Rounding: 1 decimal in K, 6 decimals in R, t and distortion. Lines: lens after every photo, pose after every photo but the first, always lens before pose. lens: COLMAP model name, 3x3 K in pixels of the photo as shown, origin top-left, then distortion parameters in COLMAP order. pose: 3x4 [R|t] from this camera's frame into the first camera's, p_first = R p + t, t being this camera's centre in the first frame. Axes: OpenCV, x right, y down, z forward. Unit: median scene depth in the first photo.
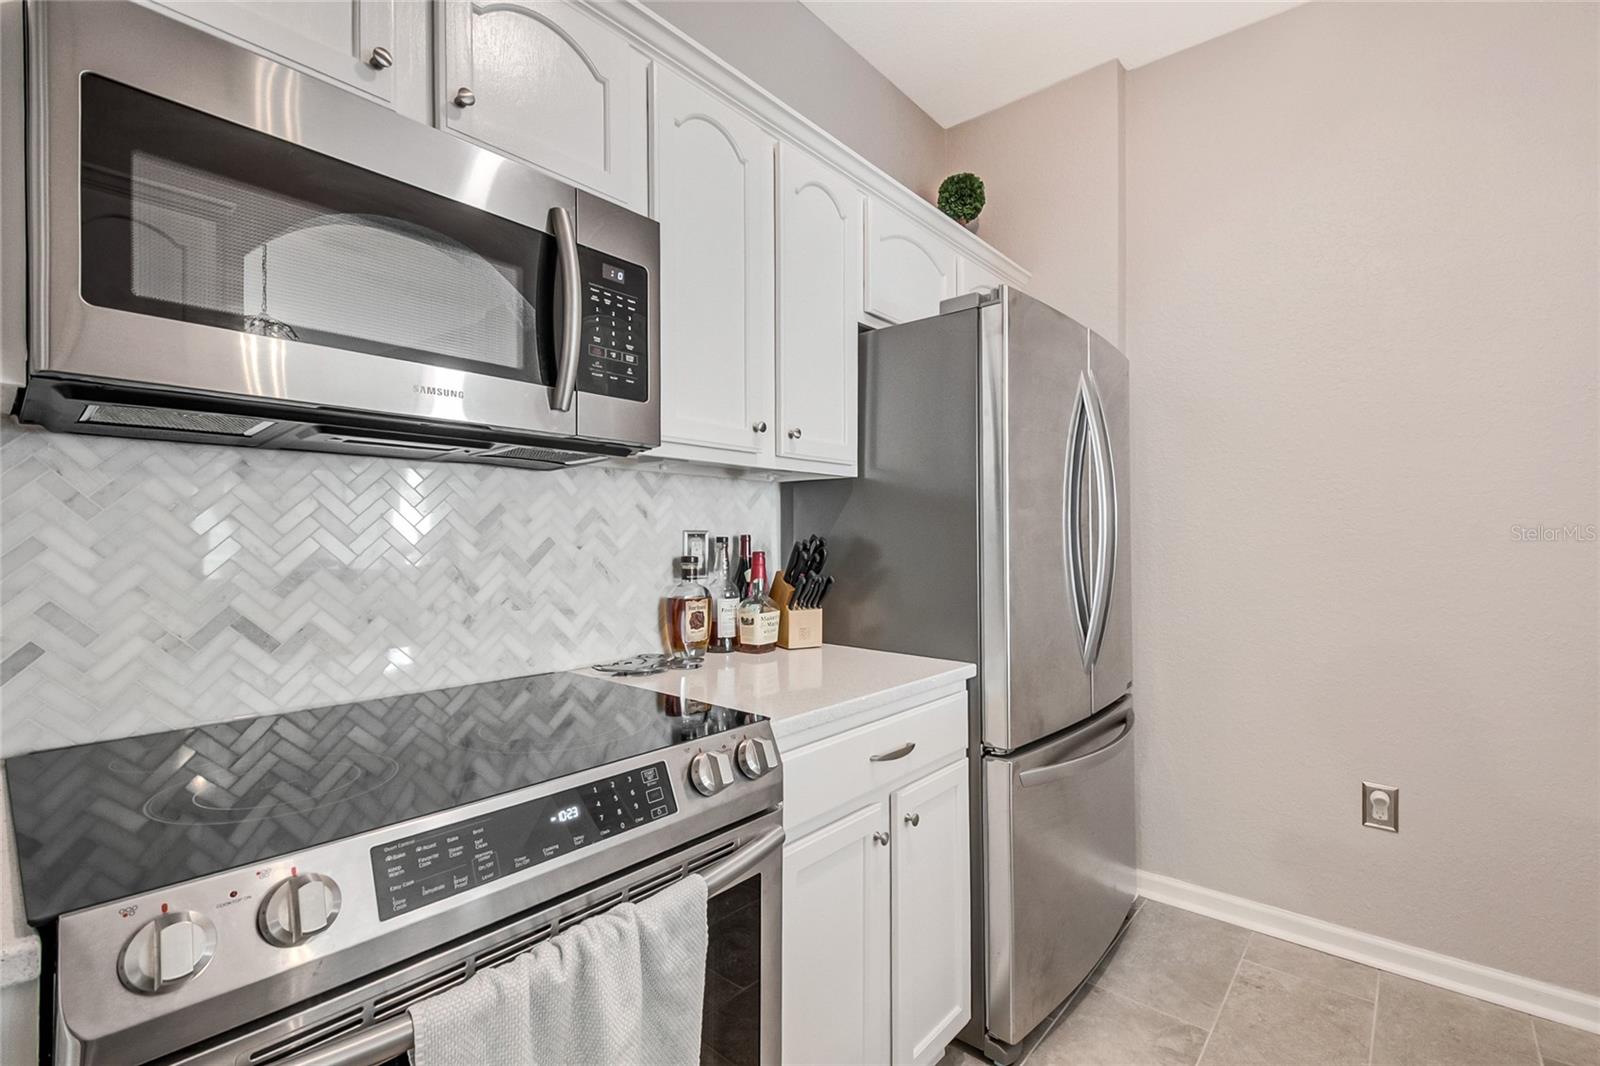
lens RADIAL K [[704.3, 0, 821.7], [0, 704.3, 526.5], [0, 0, 1]] dist [0.040744, -0.021748]
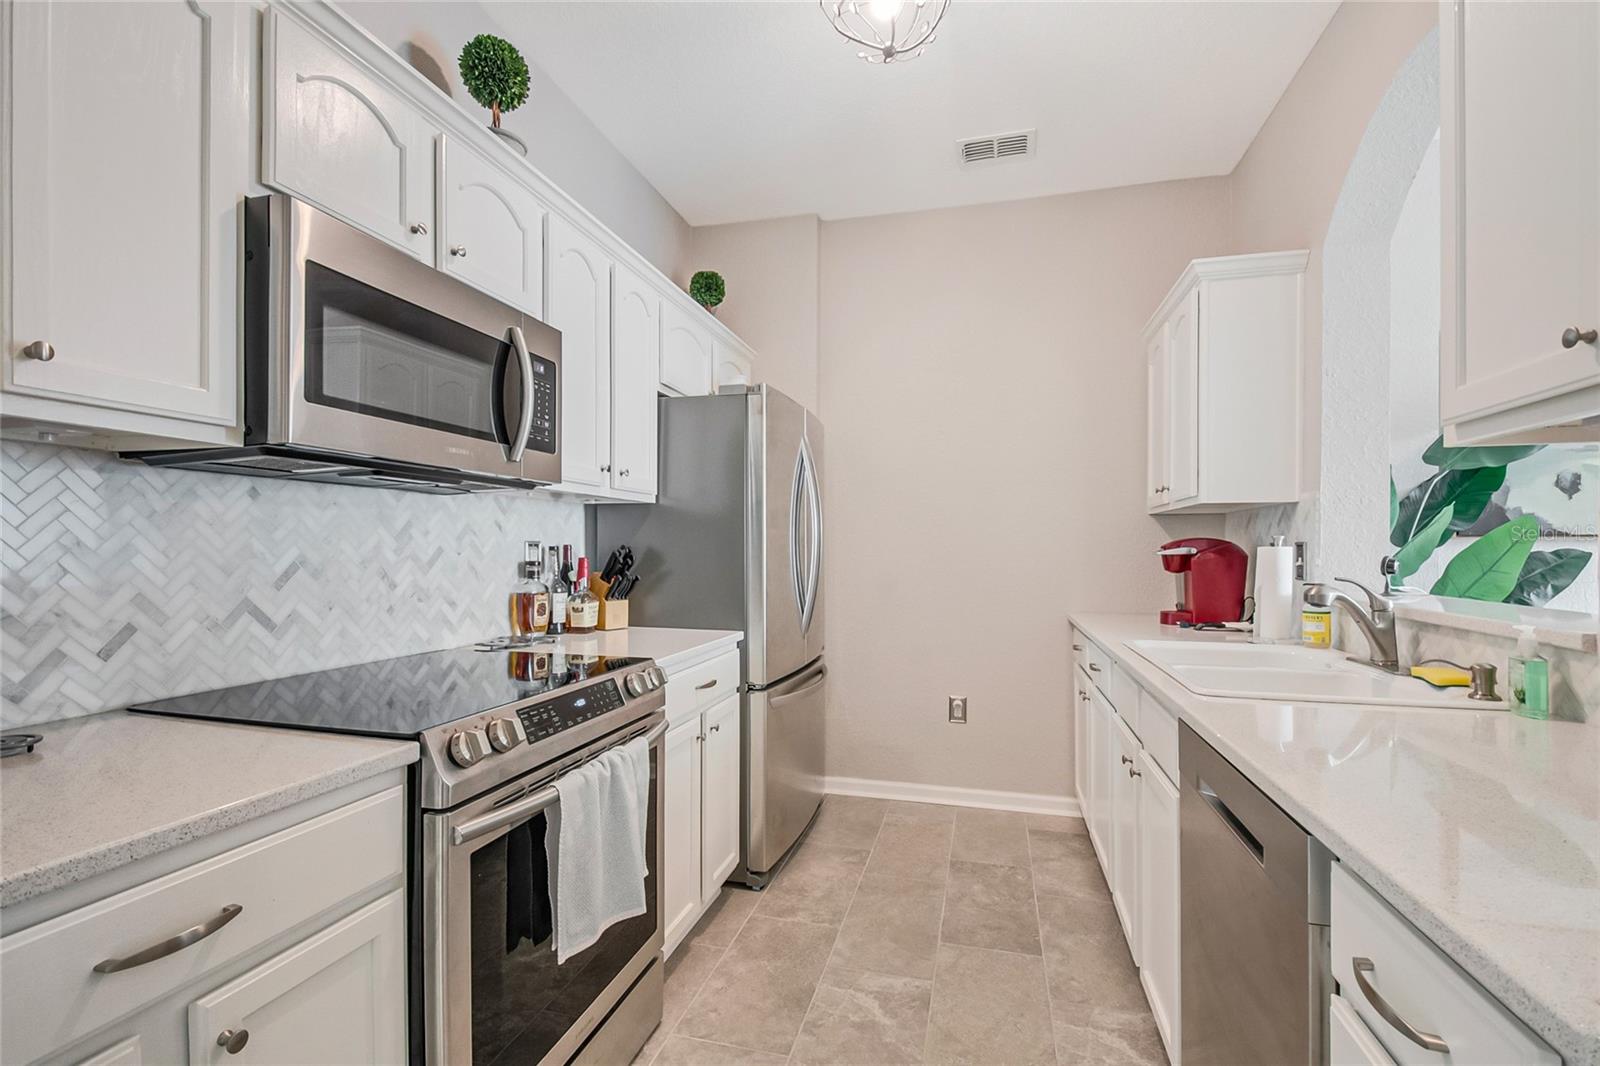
lens RADIAL K [[703.1, 0, 804.7], [0, 703.1, 540.6], [0, 0, 1]] dist [0.037653, -0.023867]
pose [[0.906172, 0.008395, 0.422827, -0.339695], [-0.010581, 0.999940, 0.002824, -0.005447], [-0.422778, -0.007033, 0.906206, -0.468784]]
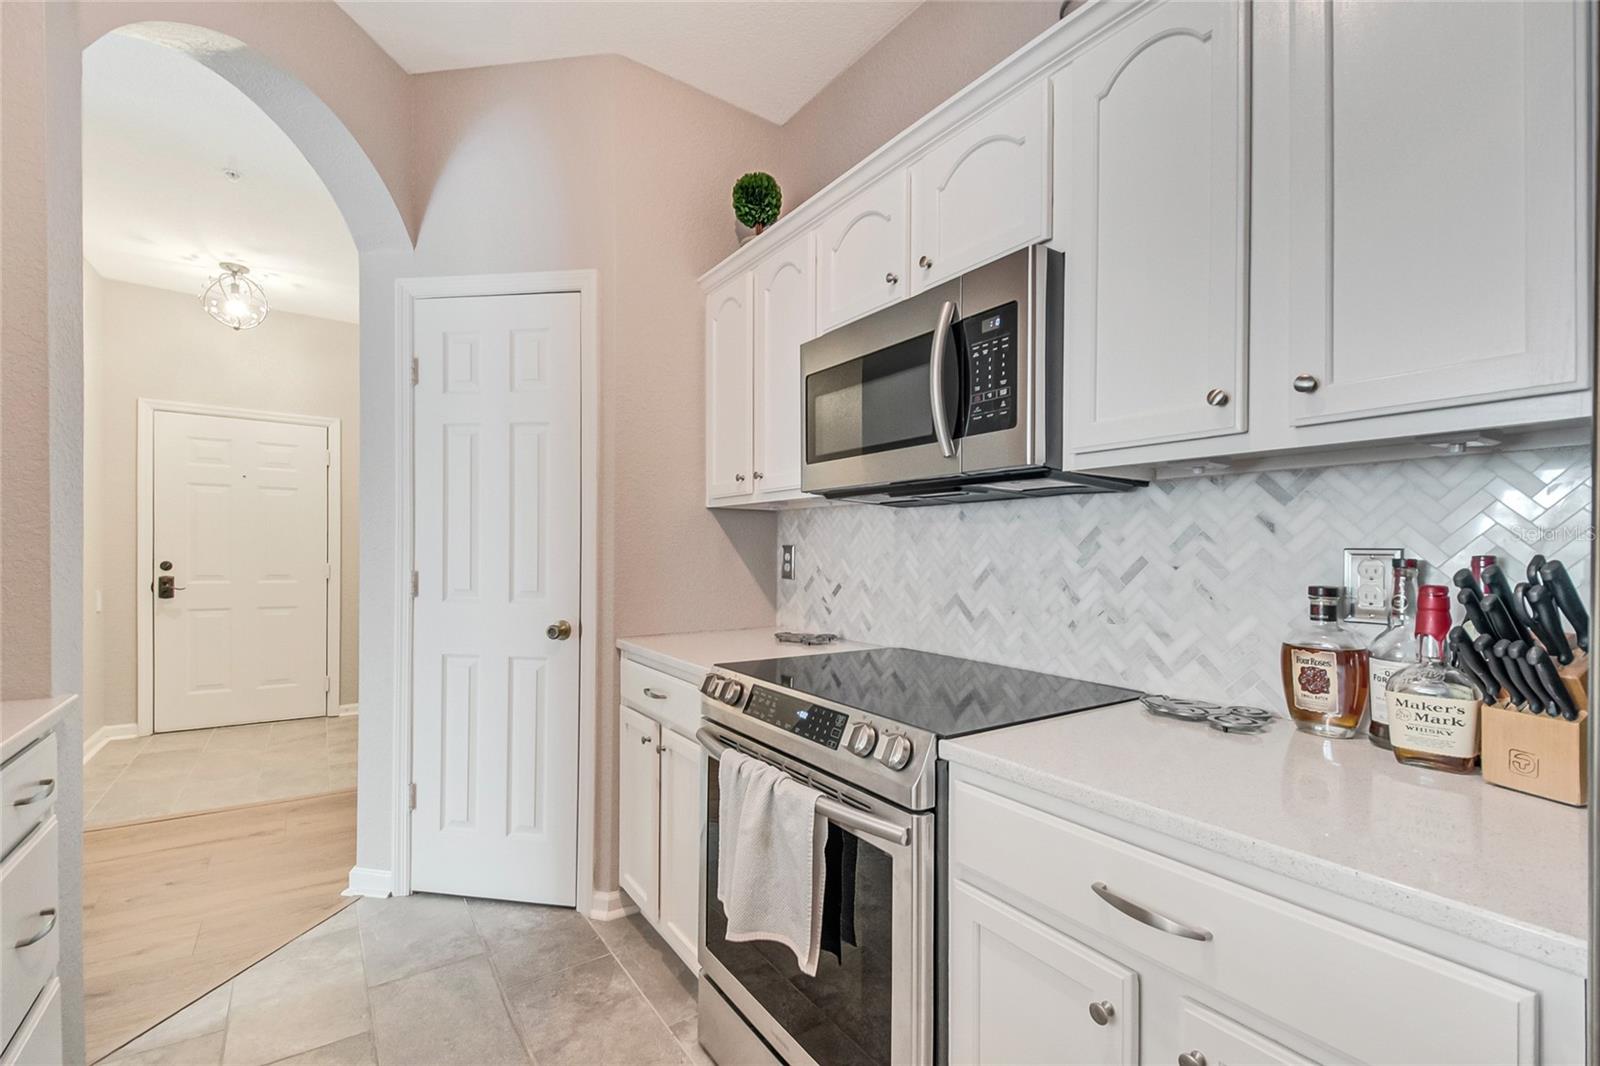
lens RADIAL K [[713.2, 0, 799.6], [0, 713.2, 544.8], [0, 0, 1]] dist [0.019936, -0.013689]
pose [[-0.278420, -0.013984, -0.960358, 0.740235], [0.002766, 0.999878, -0.015361, 0.013686], [0.960455, -0.006933, -0.278348, 0.842684]]
